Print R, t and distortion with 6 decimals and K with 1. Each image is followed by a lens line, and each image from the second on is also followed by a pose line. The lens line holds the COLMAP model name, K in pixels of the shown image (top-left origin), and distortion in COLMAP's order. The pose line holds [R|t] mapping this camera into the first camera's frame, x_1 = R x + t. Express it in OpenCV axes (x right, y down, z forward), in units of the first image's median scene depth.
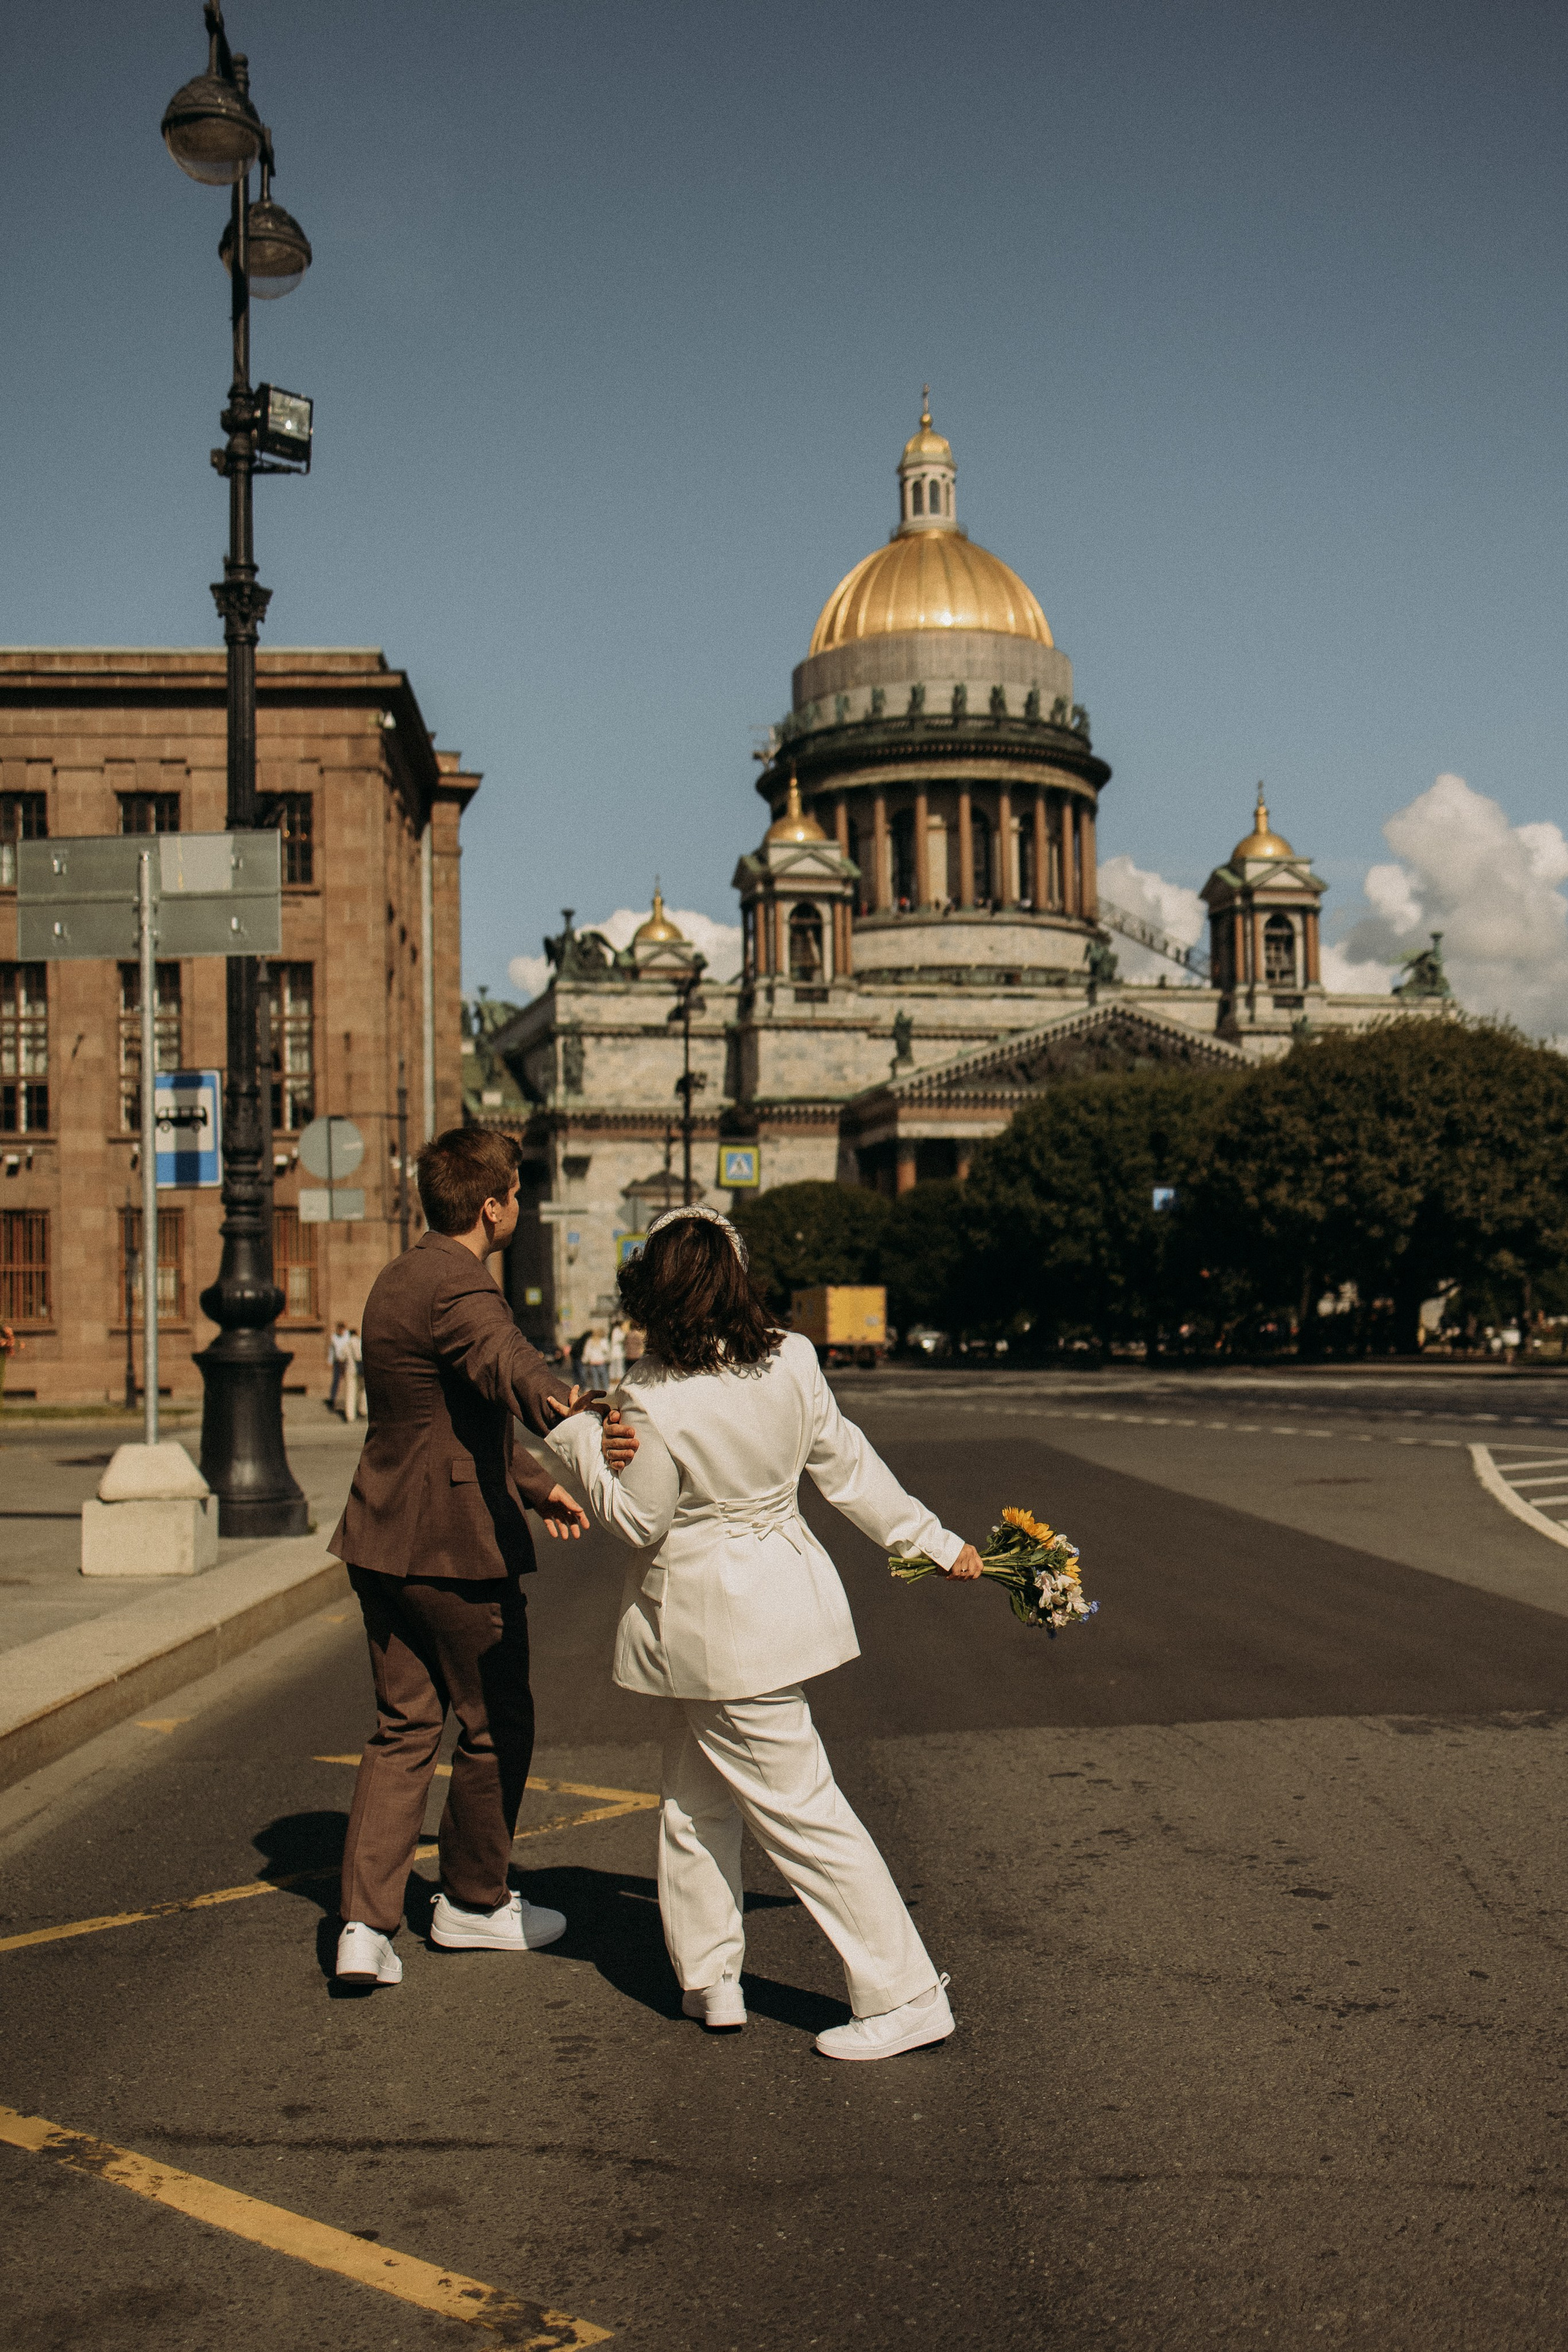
lens RADIAL K [[2342.4, 0, 783.7], [0, 2342.4, 1279.6], [0, 0, 1]] dist [0.005141, -0.001890]
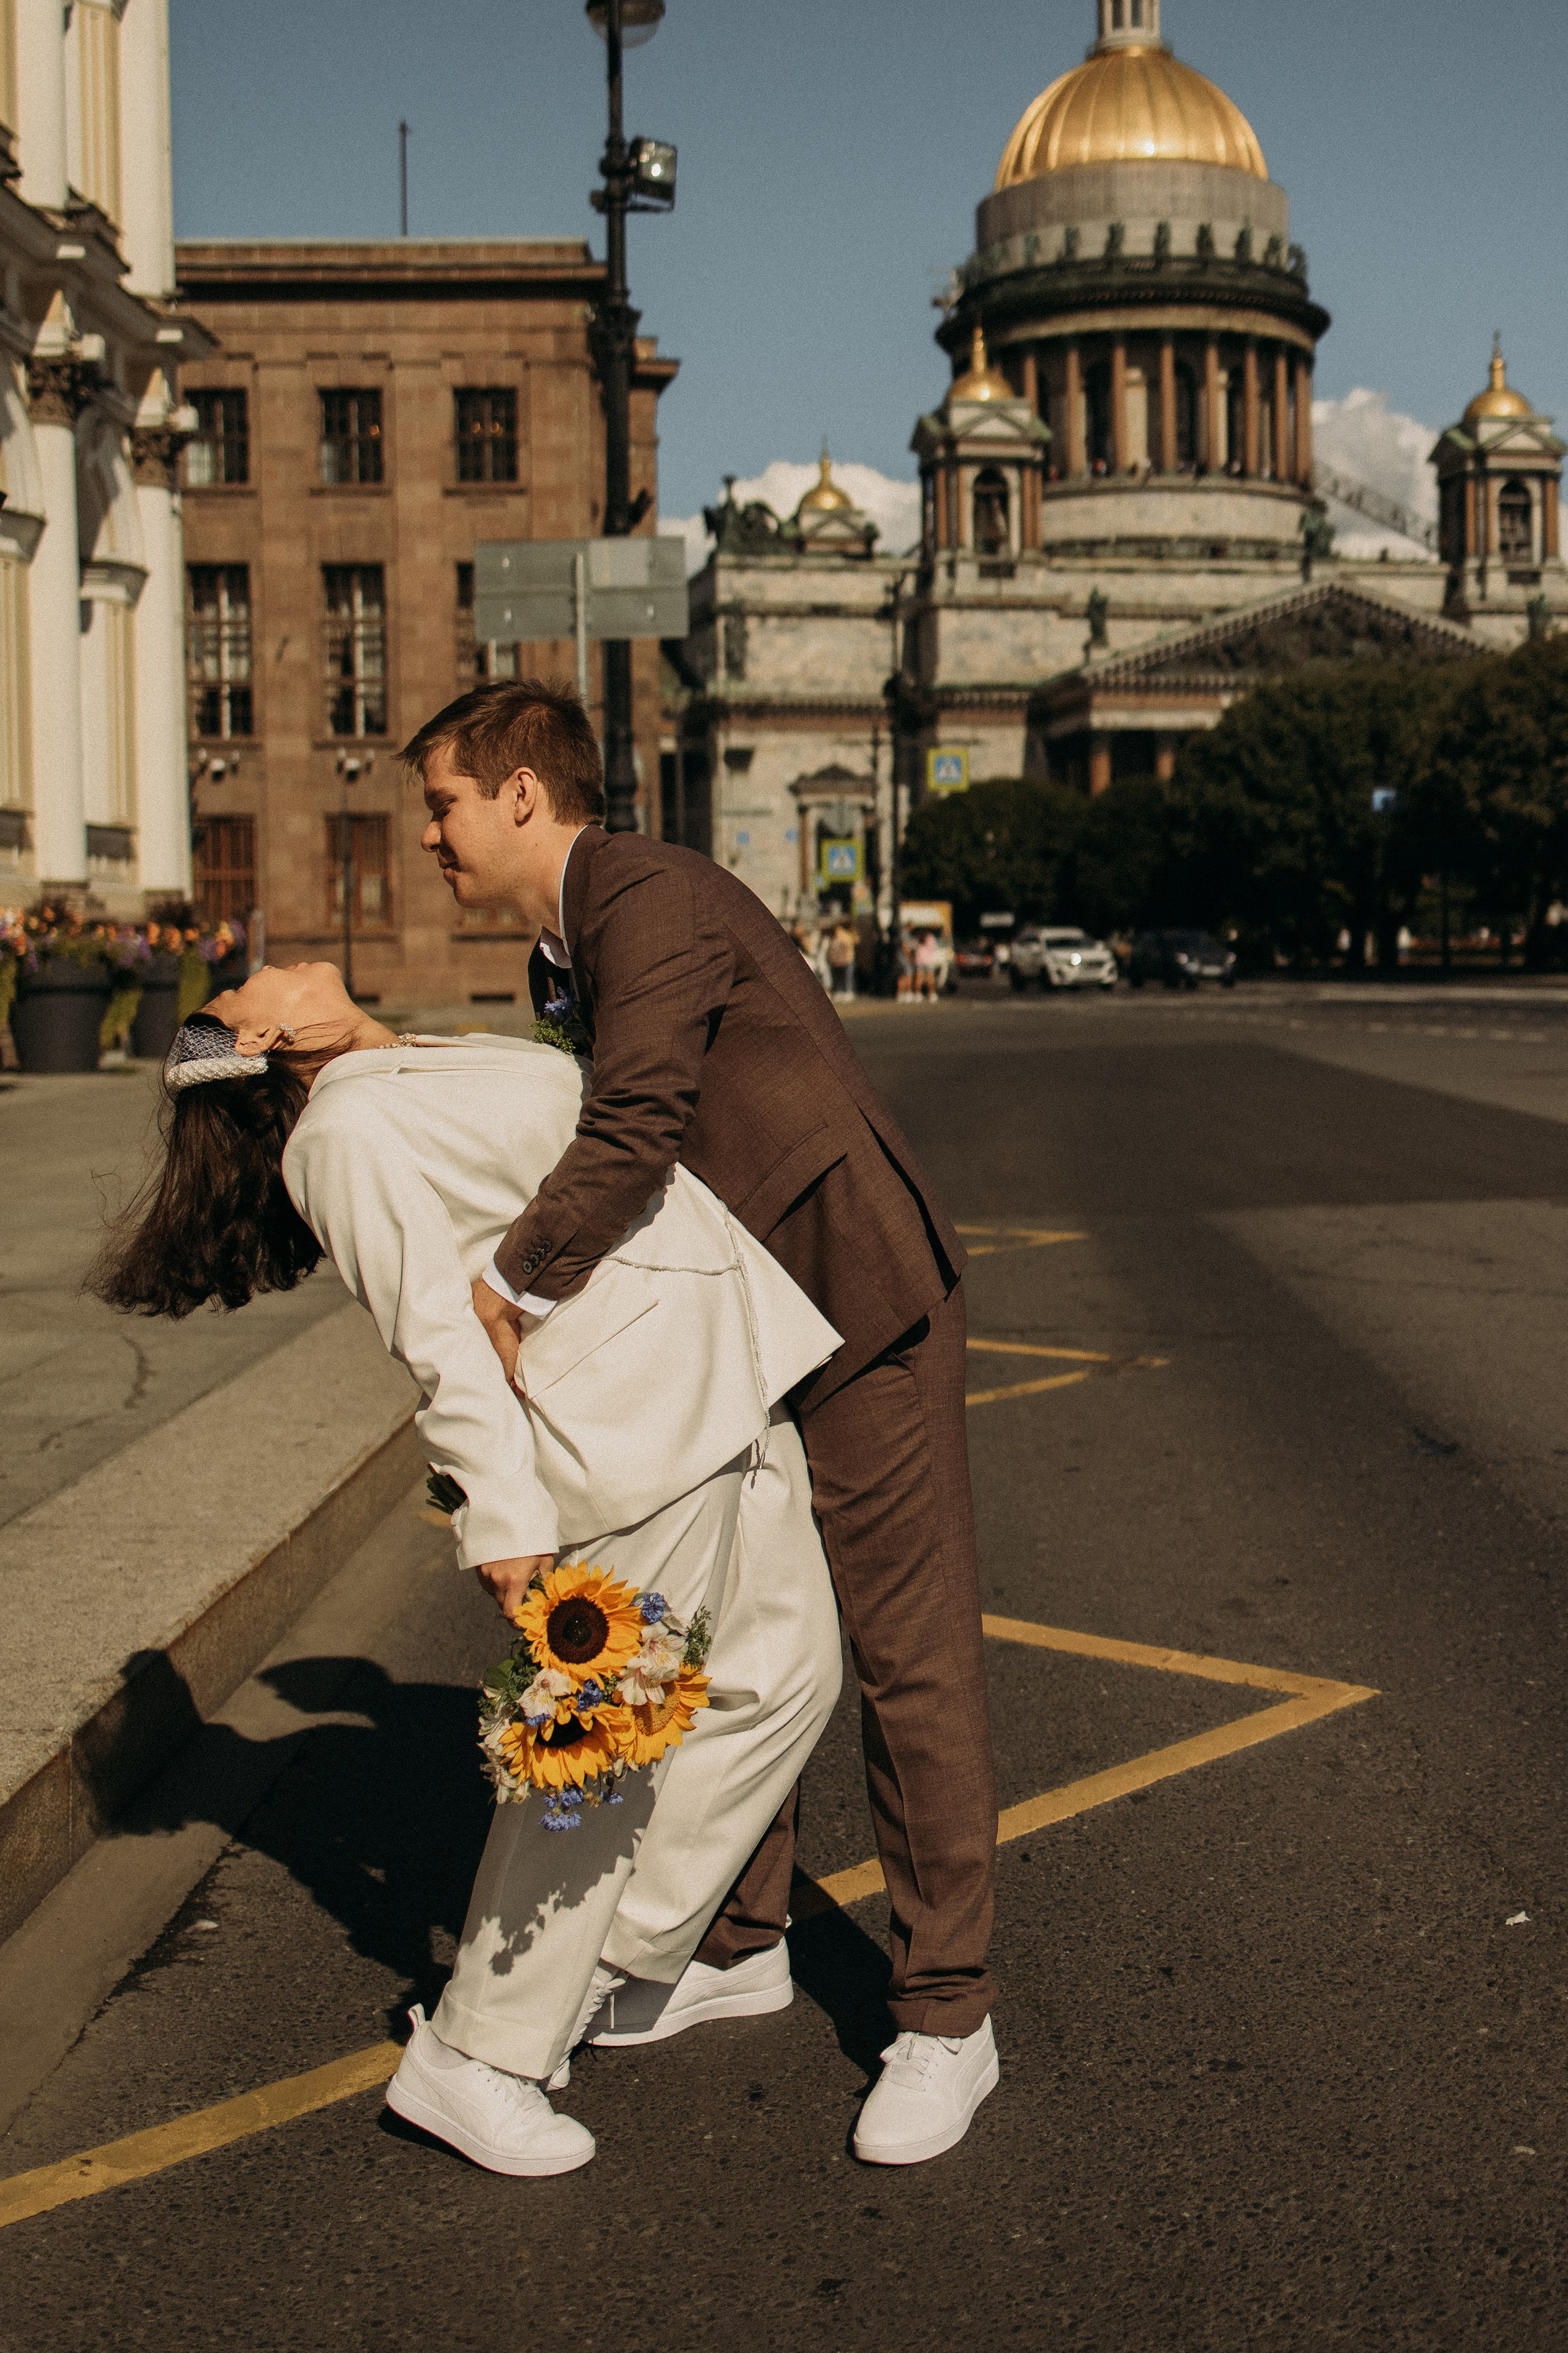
lens RADIAL K [[2858.6, 0, 791.7], [0, 2858.6, 1073.0], [0, 0, 1]] dist [-0.011227, -0.016255]
pose [[0.999206, 0.004851, -0.039547, -0.022971], [-0.002109, 0.997609, 0.069082, -0.003034], [0.039788, -0.068944, 0.996827, -0.125402]]
